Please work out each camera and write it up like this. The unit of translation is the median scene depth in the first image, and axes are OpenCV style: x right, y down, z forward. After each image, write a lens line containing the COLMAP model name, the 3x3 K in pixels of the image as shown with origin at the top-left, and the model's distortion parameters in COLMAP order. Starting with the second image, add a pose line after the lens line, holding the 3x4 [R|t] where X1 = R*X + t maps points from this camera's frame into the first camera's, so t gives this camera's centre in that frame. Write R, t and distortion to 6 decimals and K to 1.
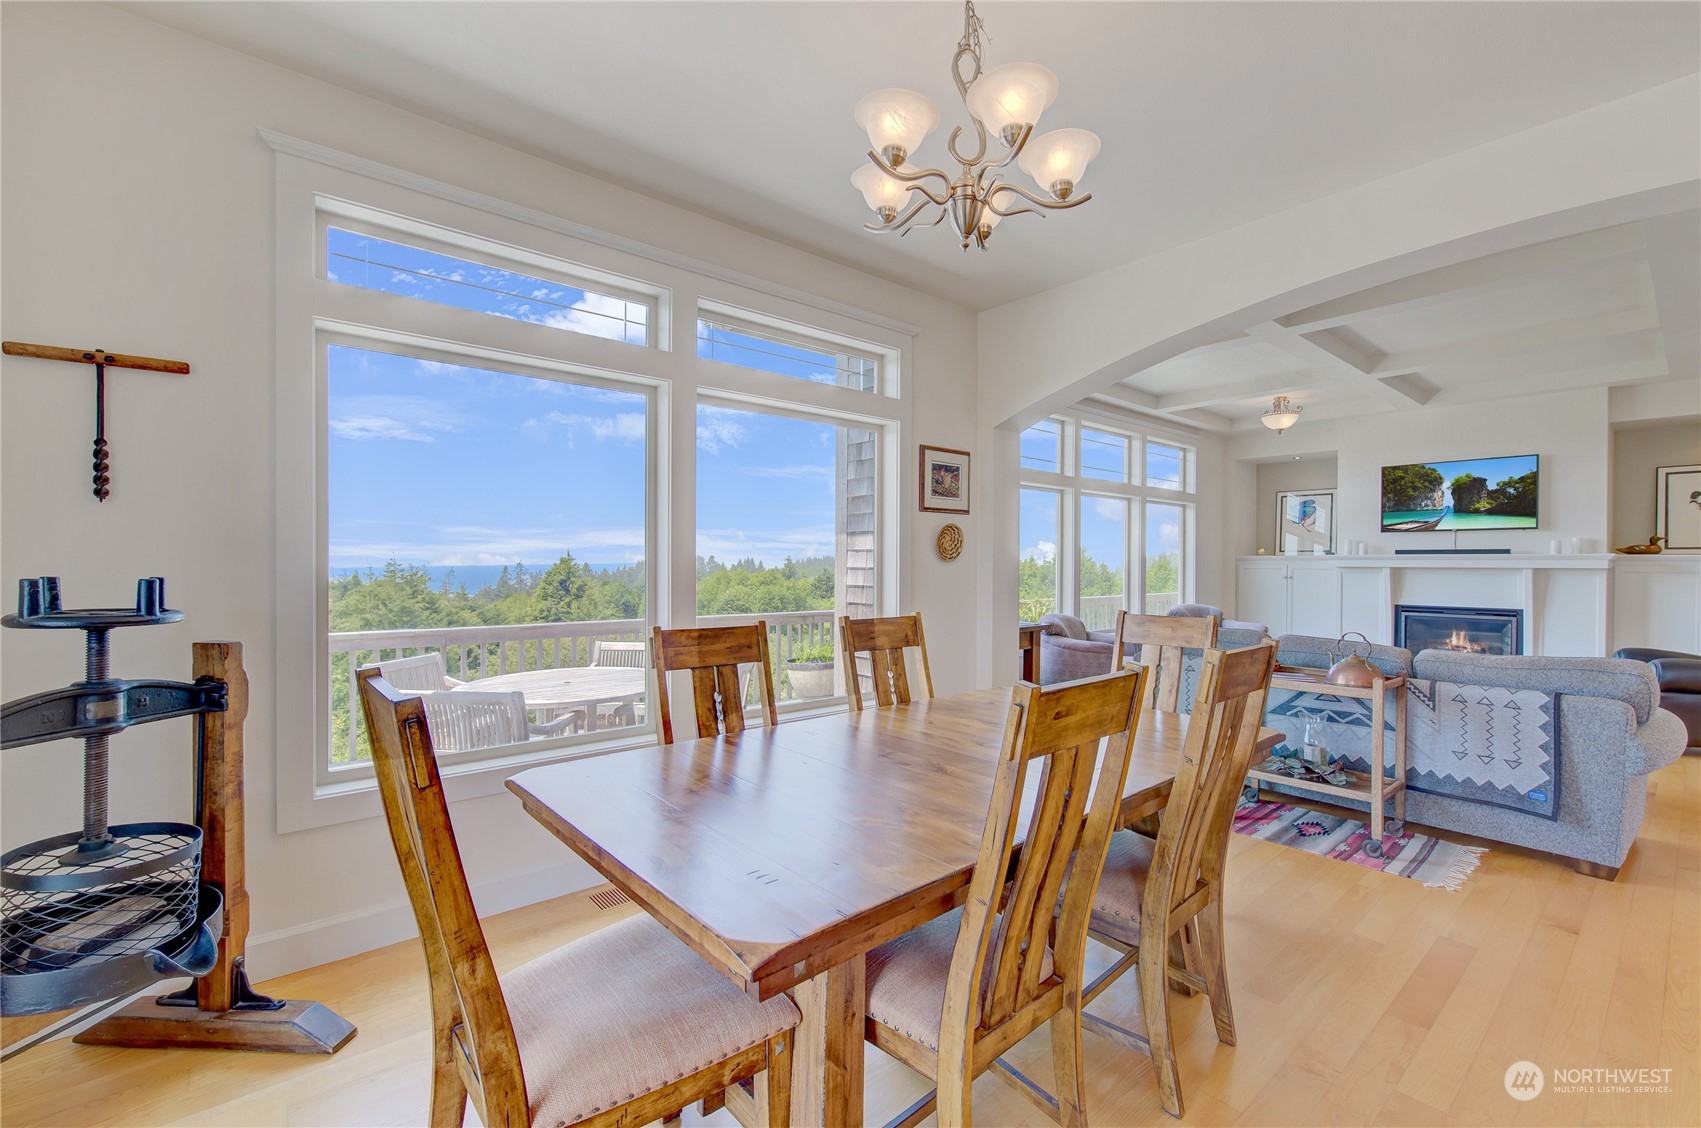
lens RADIAL K [[731.0, 0, 848.2], [0, 731.0, 572.3], [0, 0, 1]] dist [0.000412, -0.000830]
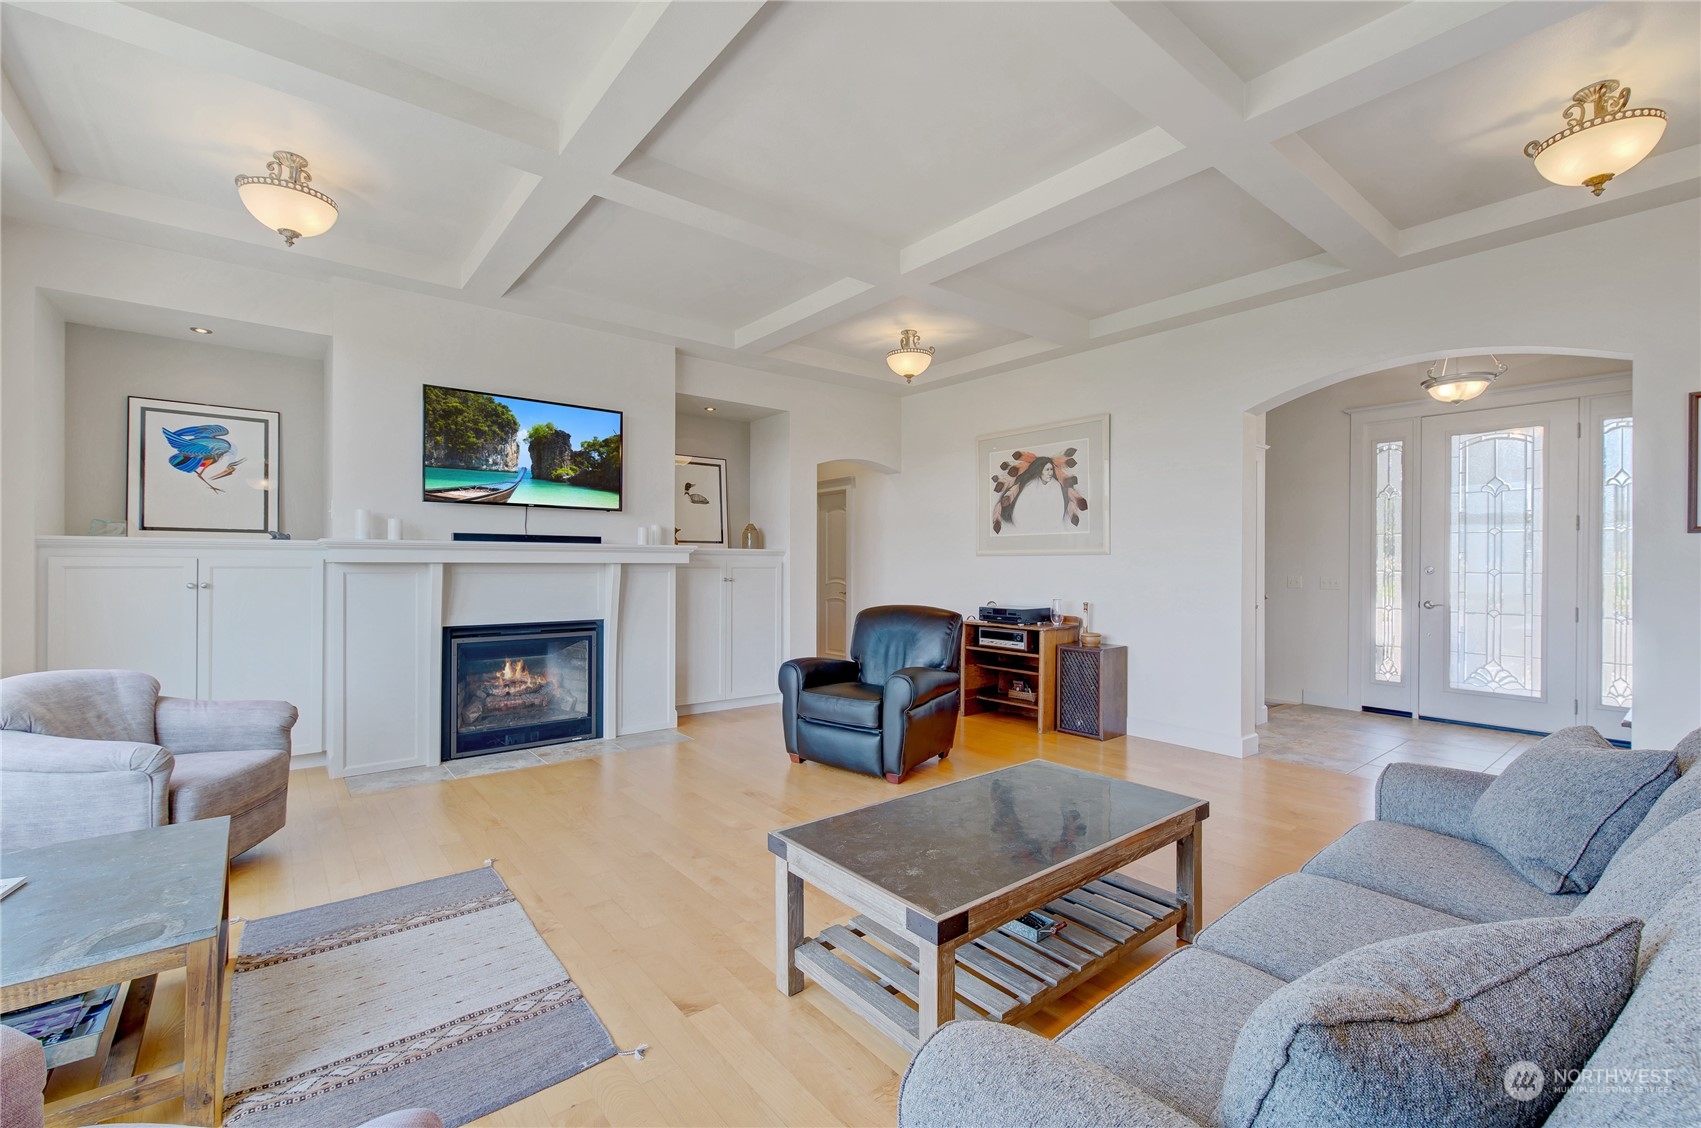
lens RADIAL K [[715.0, 0, 849.6], [0, 715.0, 544.9], [0, 0, 1]] dist [0.002083, 0.000007]
pose [[0.001922, 0.017880, 0.999838, 0.331618], [0.008231, 0.999806, -0.017895, -0.014879], [-0.999964, 0.008265, 0.001775, 1.243038]]
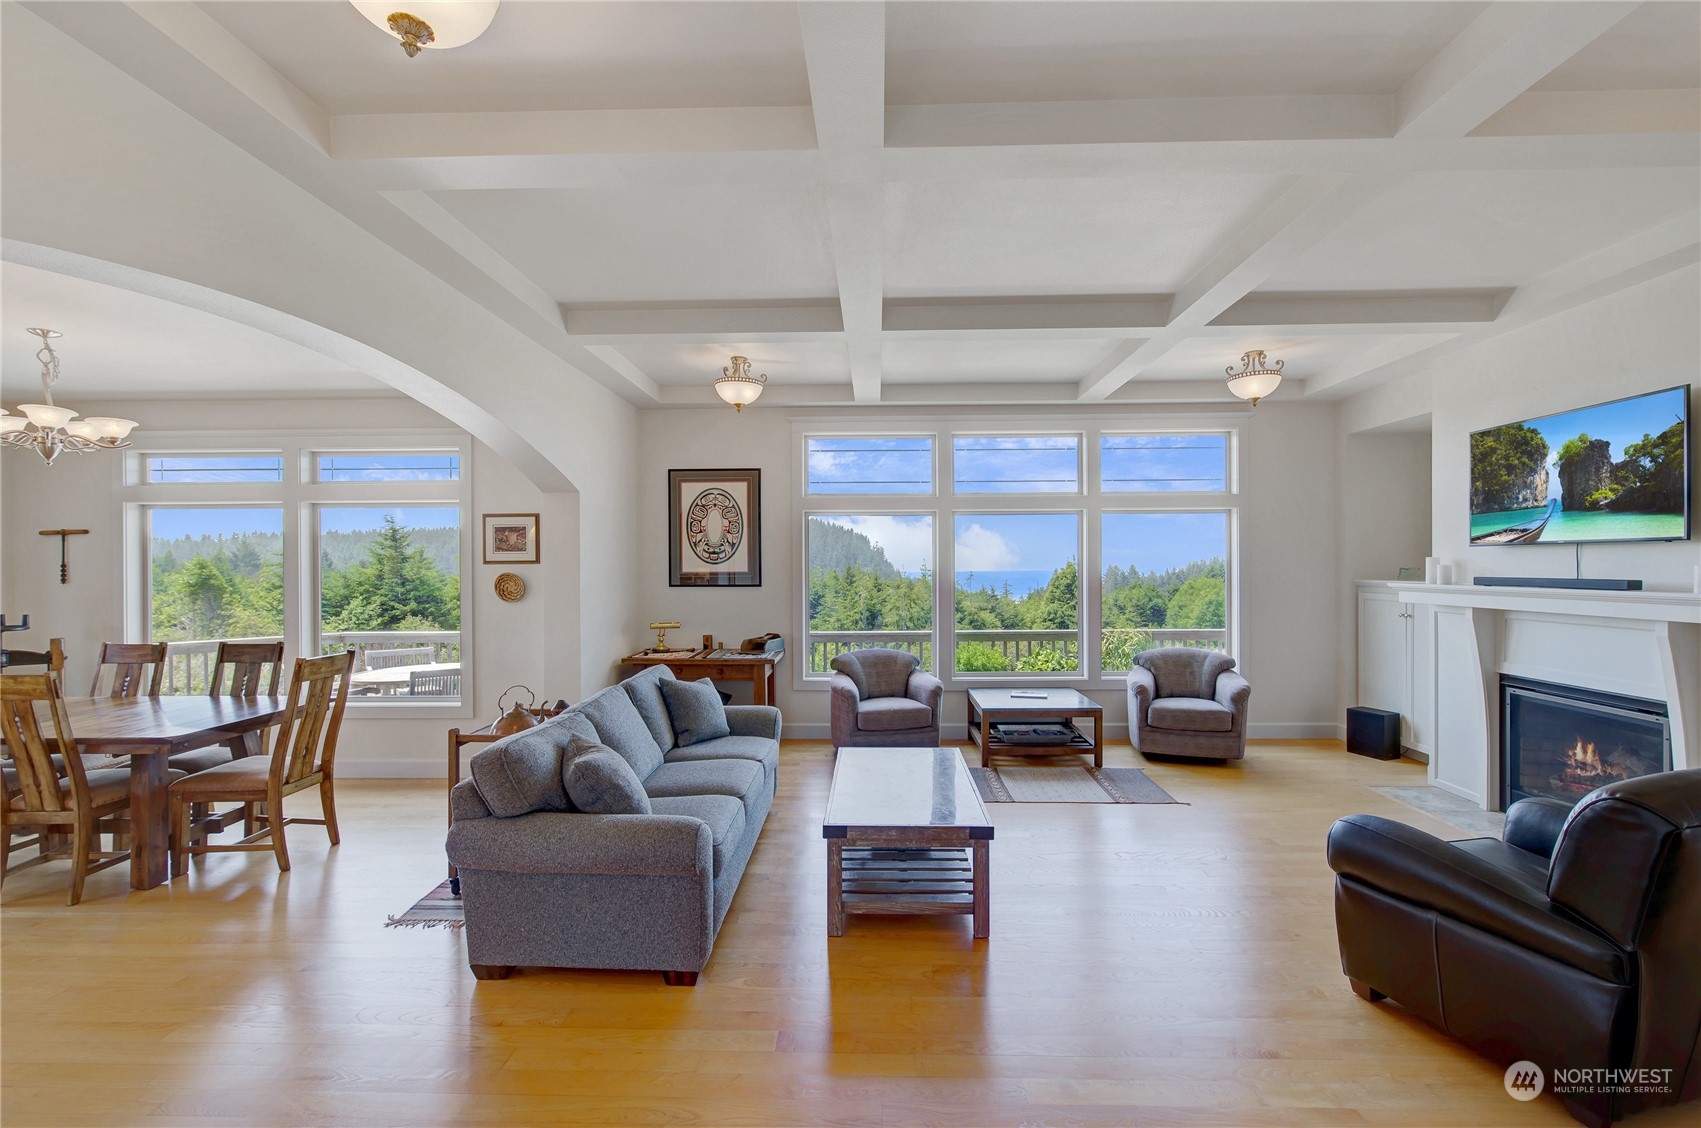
lens RADIAL K [[731.0, 0, 848.2], [0, 731.0, 572.3], [0, 0, 1]] dist [0.000412, -0.000830]
pose [[0.728373, -0.001377, -0.685180, 1.416740], [0.000056, 0.999998, -0.001951, -0.063646], [0.685181, 0.001382, 0.728371, 0.468290]]
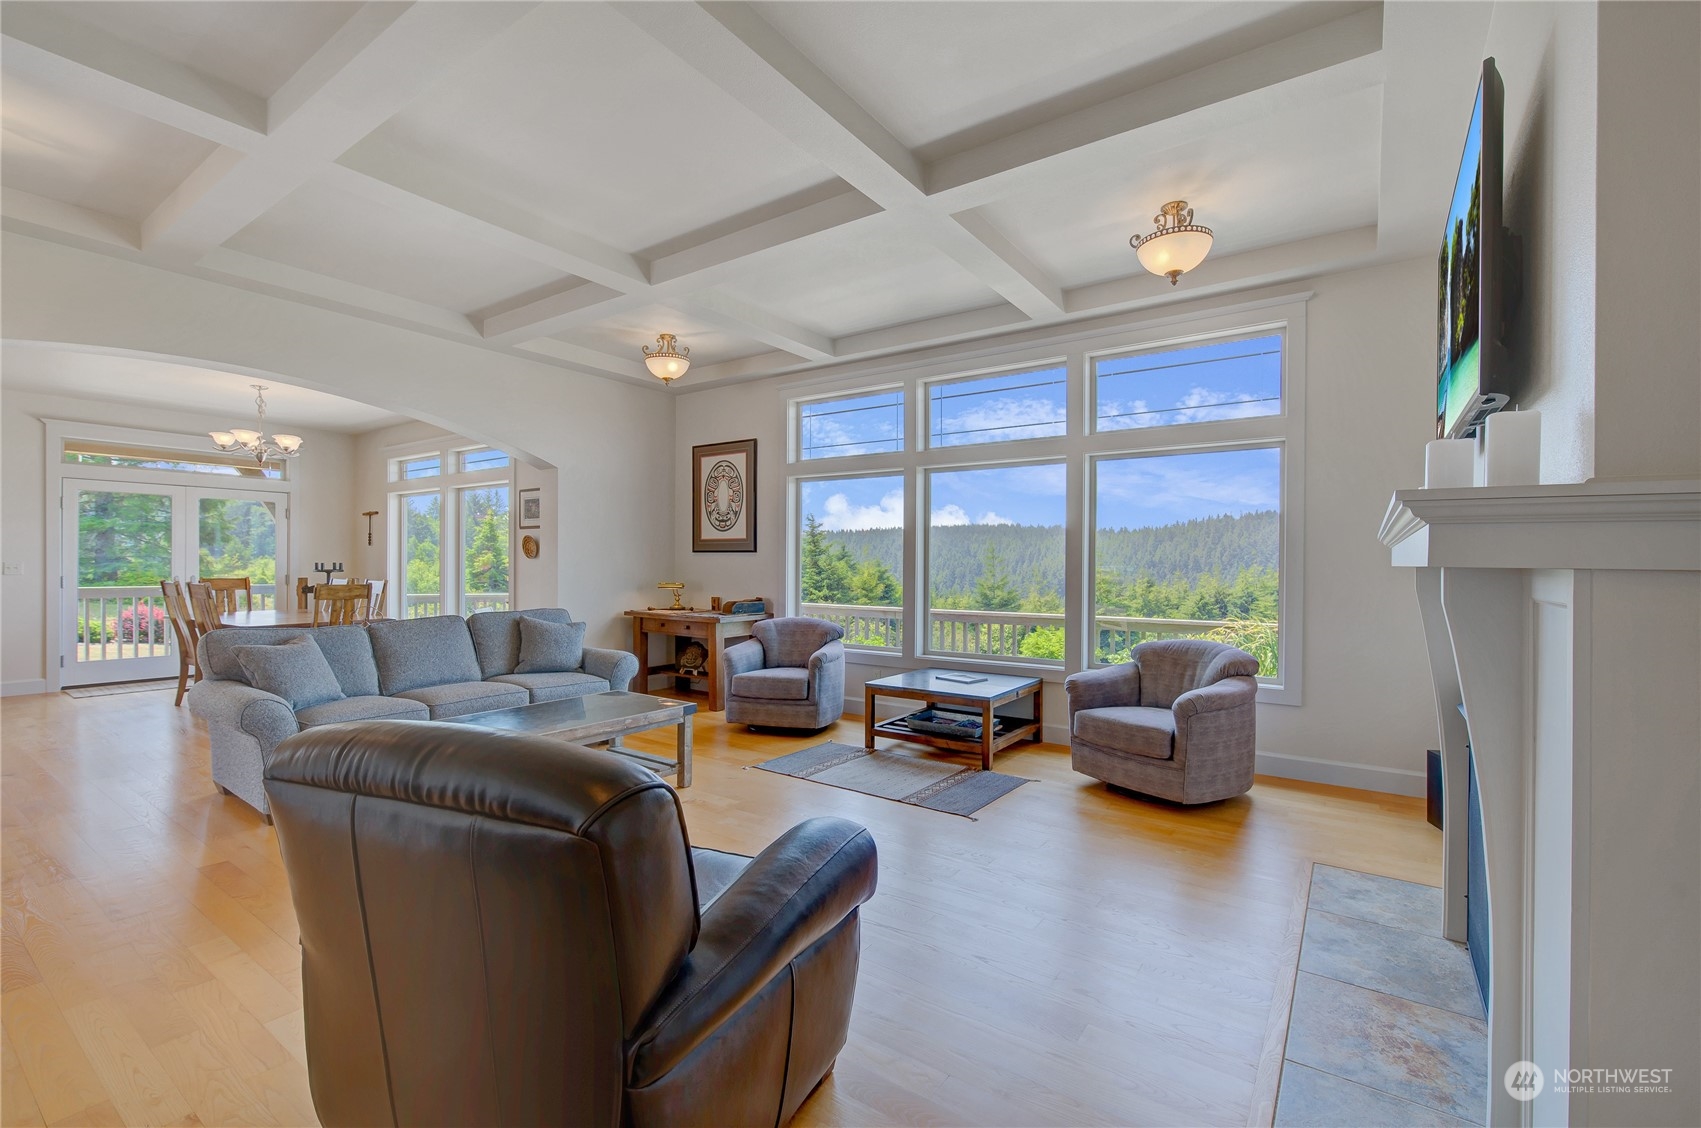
lens RADIAL K [[727.4, 0, 829.1], [0, 727.4, 569.2], [0, 0, 1]] dist [0.003742, 0.000057]
pose [[0.222327, 0.005594, -0.974956, 1.816391], [-0.016210, 0.999867, 0.002040, -0.005272], [0.974837, 0.015350, 0.222388, 1.265403]]
